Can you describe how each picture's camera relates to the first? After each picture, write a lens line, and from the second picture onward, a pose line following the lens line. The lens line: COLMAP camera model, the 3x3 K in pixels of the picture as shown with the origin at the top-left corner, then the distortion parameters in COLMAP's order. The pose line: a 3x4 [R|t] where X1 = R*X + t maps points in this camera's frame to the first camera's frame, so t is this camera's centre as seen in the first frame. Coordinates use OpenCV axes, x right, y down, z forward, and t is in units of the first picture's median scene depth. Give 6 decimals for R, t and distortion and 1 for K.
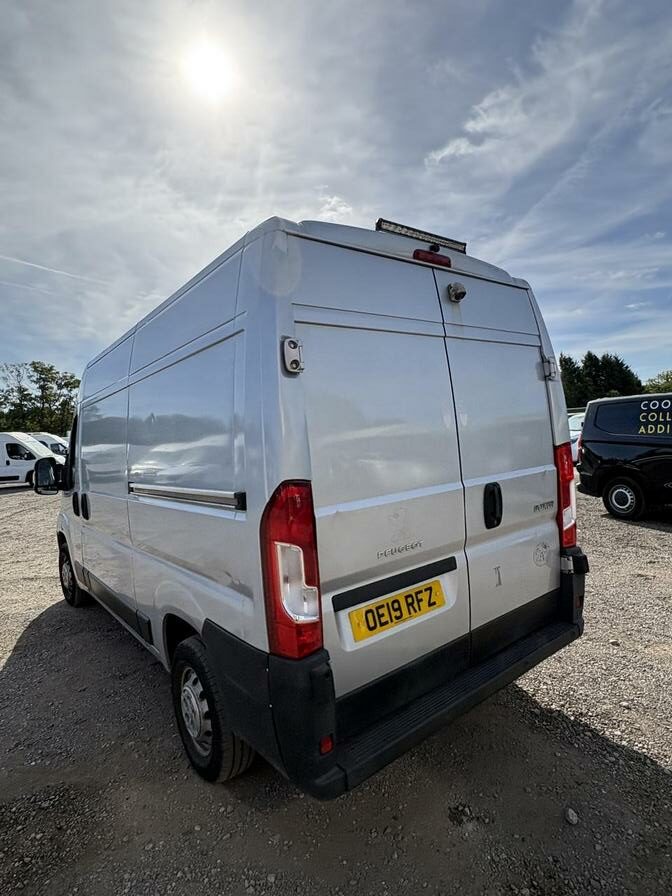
lens RADIAL K [[486.8, 0, 337.7], [0, 486.8, 445.7], [0, 0, 1]] dist [0.001023, 0.000747]
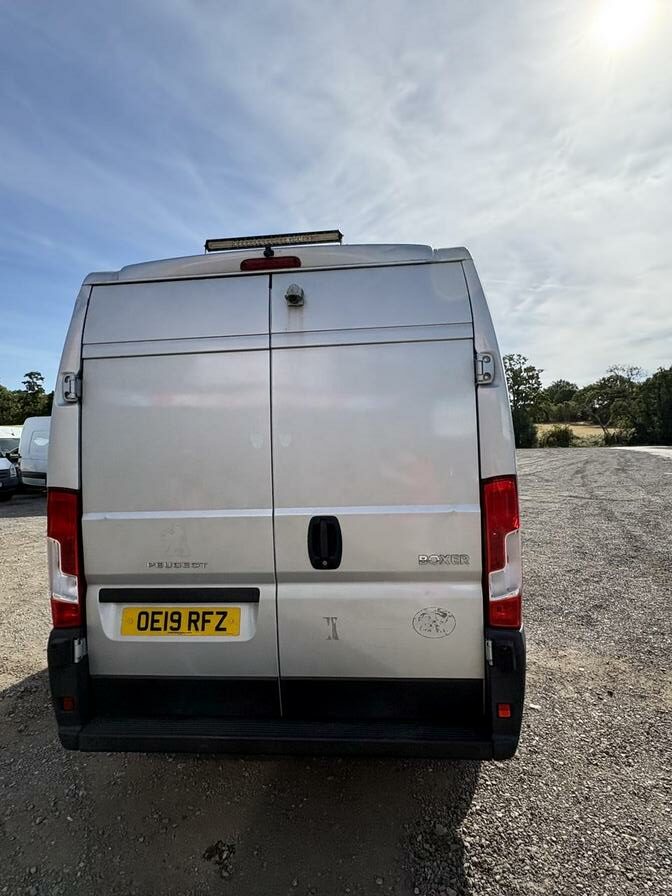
lens RADIAL K [[488.8, 0, 336.6], [0, 488.8, 450.2], [0, 0, 1]] dist [0.000376, -0.000015]
pose [[0.724771, 0.053442, -0.686914, 1.005666], [-0.038006, 0.998570, 0.037588, -0.077283], [0.687940, -0.001136, 0.725766, 0.446506]]
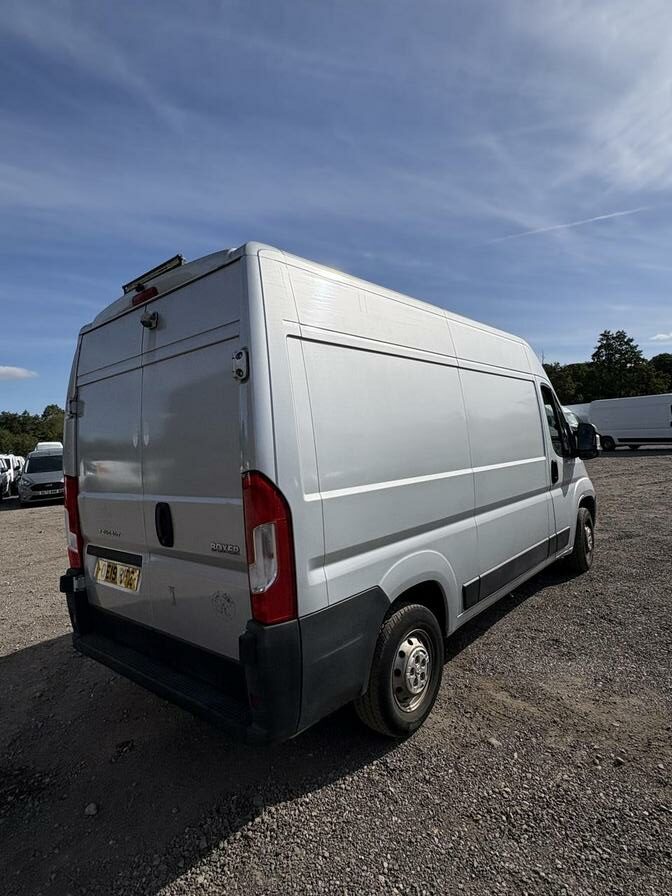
lens RADIAL K [[486.2, 0, 335.3], [0, 486.2, 449.9], [0, 0, 1]] dist [0.001120, 0.000651]
pose [[0.188077, 0.075026, -0.979284, 1.515416], [0.027942, 0.996266, 0.081693, -0.116324], [0.981757, -0.042728, 0.185279, 1.298306]]
